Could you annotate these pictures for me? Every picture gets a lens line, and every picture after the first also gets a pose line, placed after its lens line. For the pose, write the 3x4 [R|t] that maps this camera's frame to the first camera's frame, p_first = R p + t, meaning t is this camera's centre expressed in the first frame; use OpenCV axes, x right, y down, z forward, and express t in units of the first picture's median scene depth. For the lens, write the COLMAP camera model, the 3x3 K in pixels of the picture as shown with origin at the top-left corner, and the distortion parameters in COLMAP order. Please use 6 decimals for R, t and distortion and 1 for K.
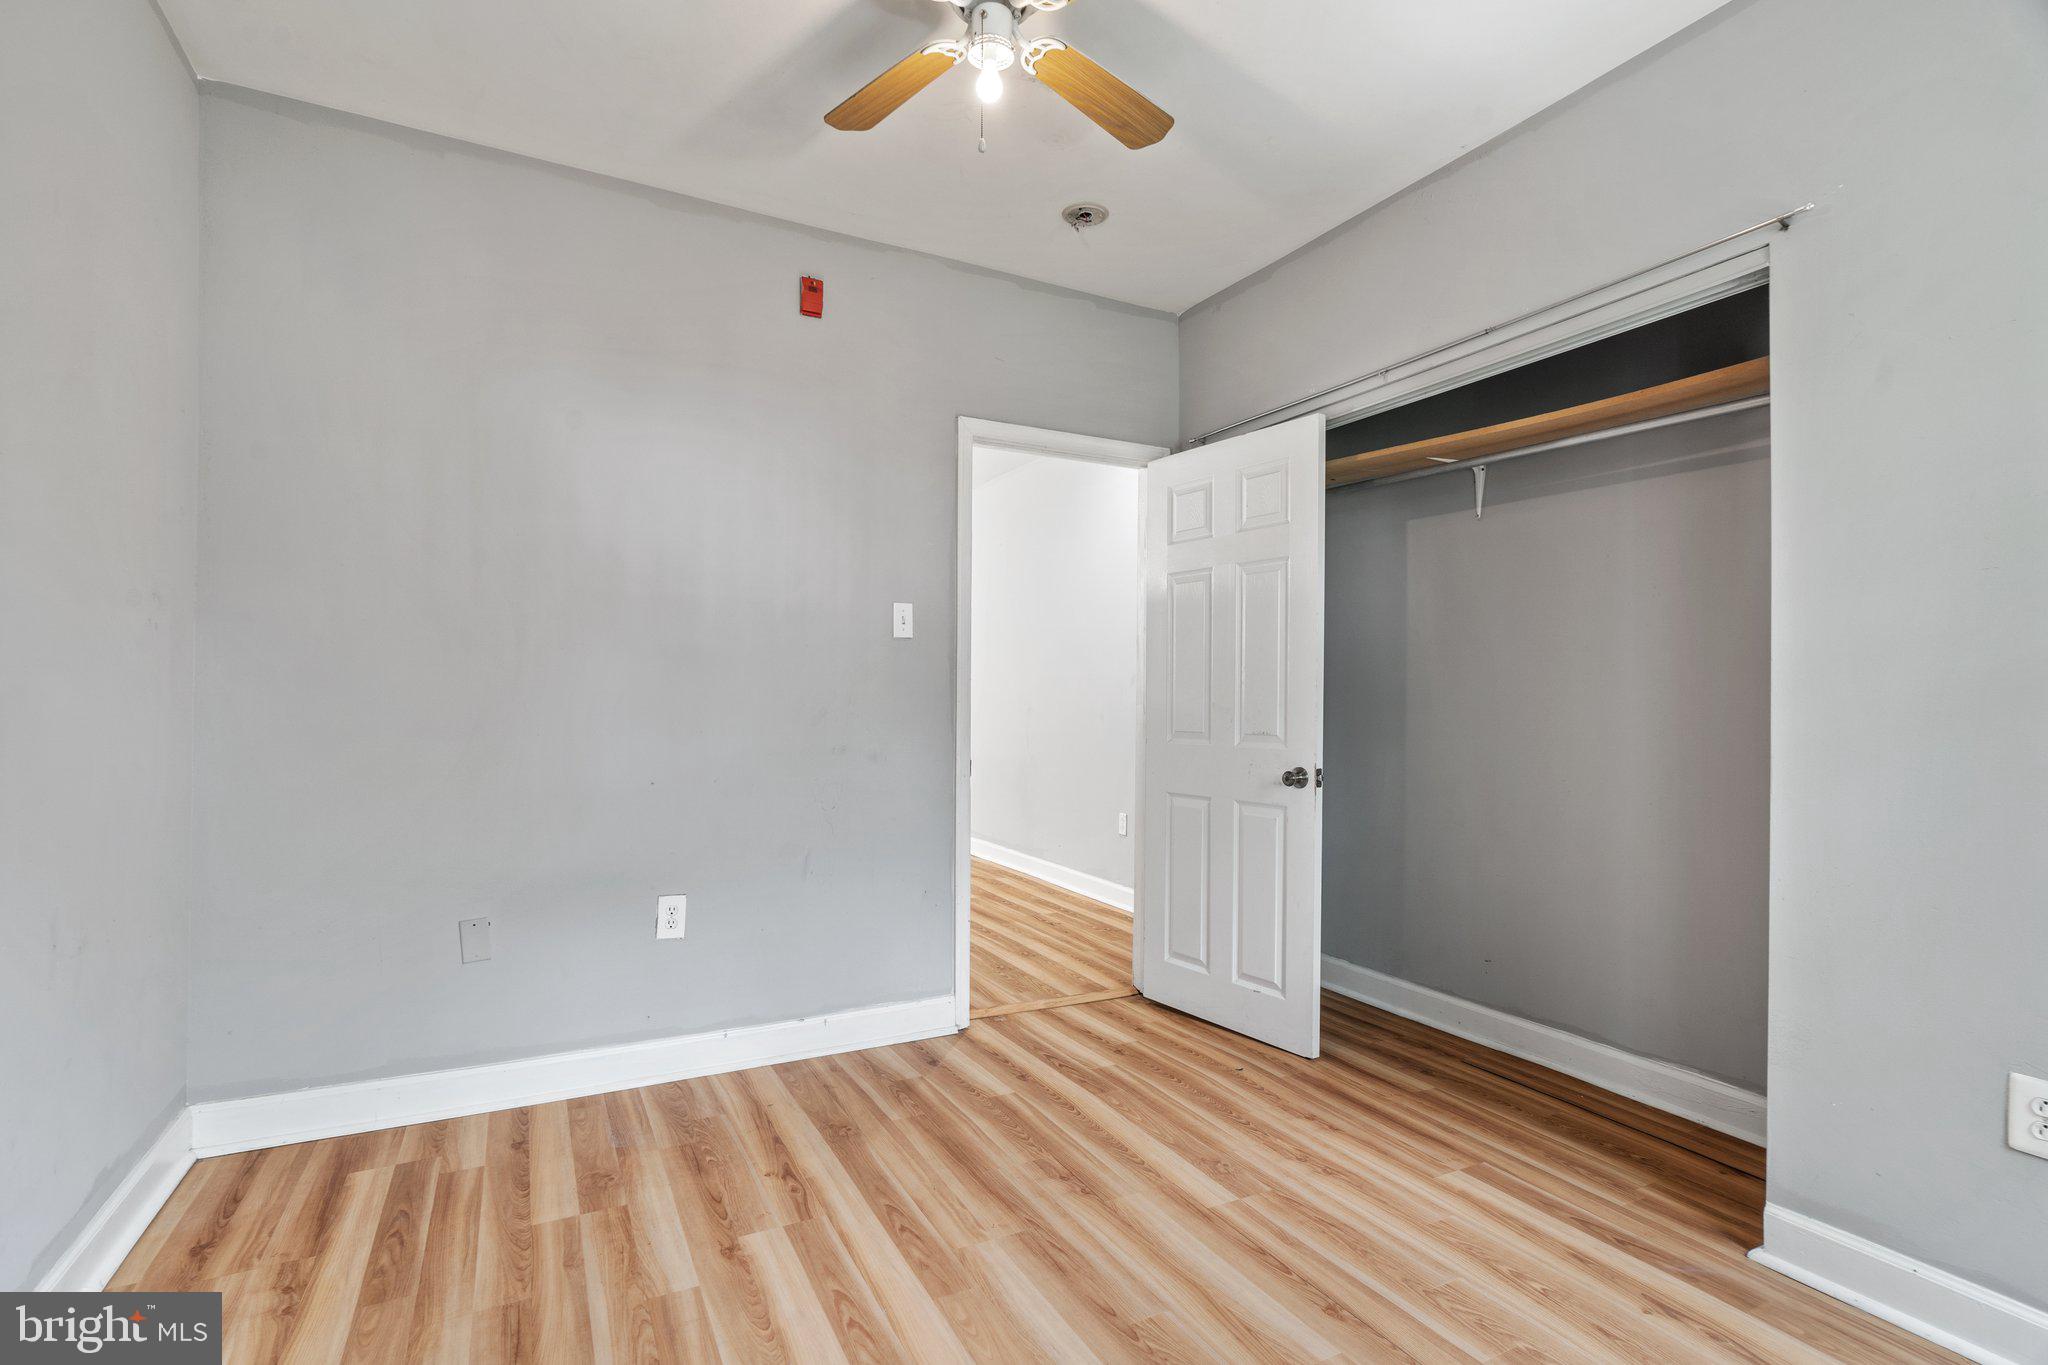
lens RADIAL K [[959.8, 0, 1003.7], [0, 959.8, 702.0], [0, 0, 1]] dist [-0.001383, -0.000122]
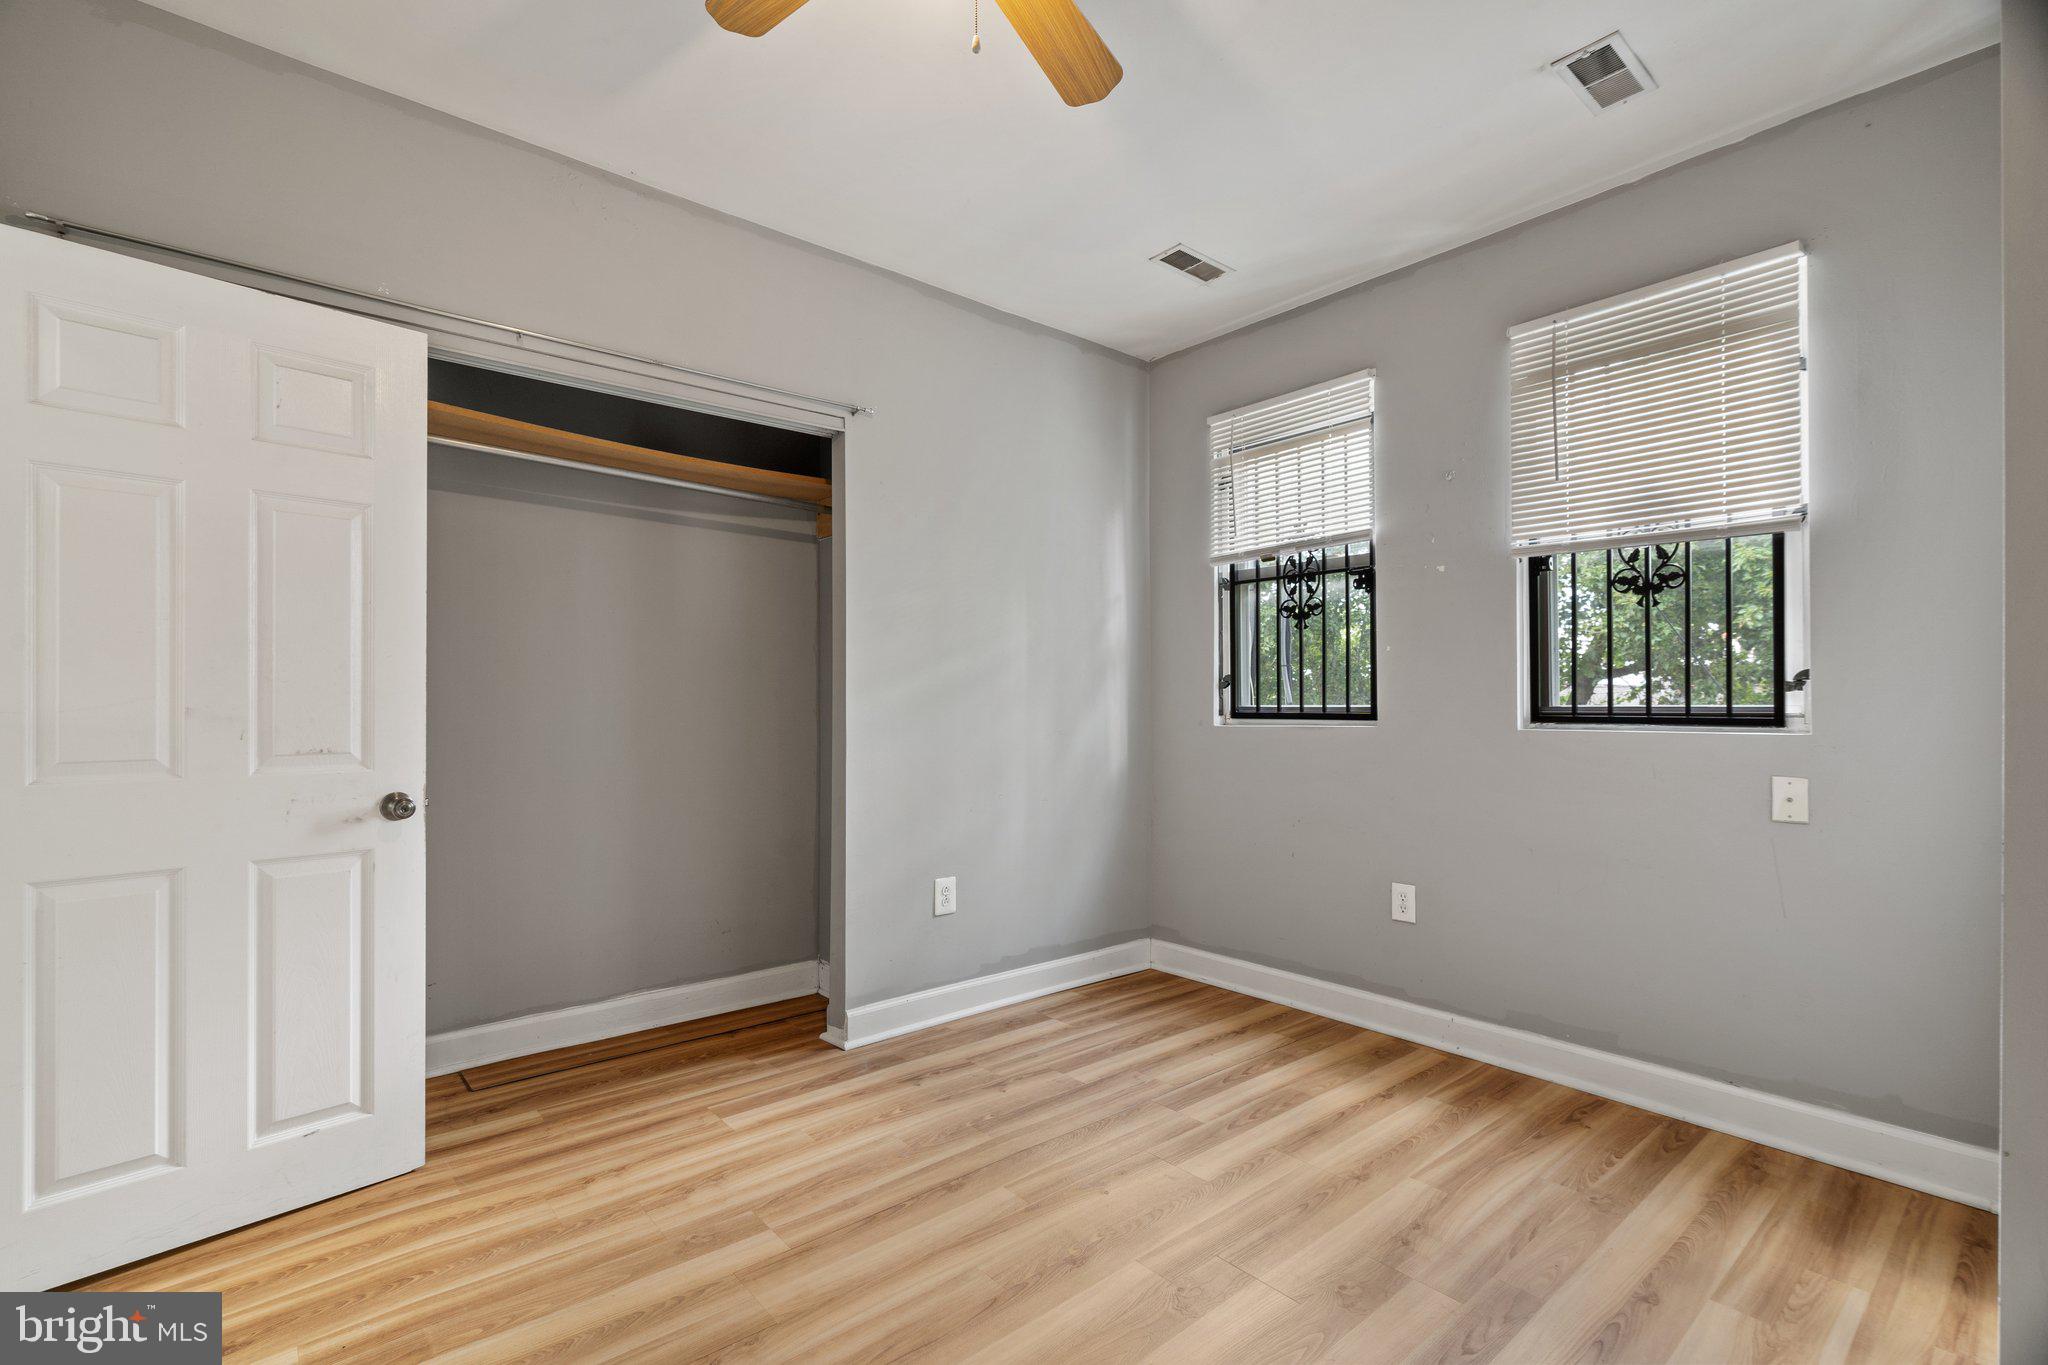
lens RADIAL K [[909.8, 0, 995.9], [0, 909.8, 694.6], [0, 0, 1]] dist [0.000879, 0.000400]
pose [[-0.213764, -0.000849, 0.976885, -0.572920], [0.000263, 1.000000, 0.000927, -0.009939], [-0.976885, 0.000455, -0.213763, 0.820130]]
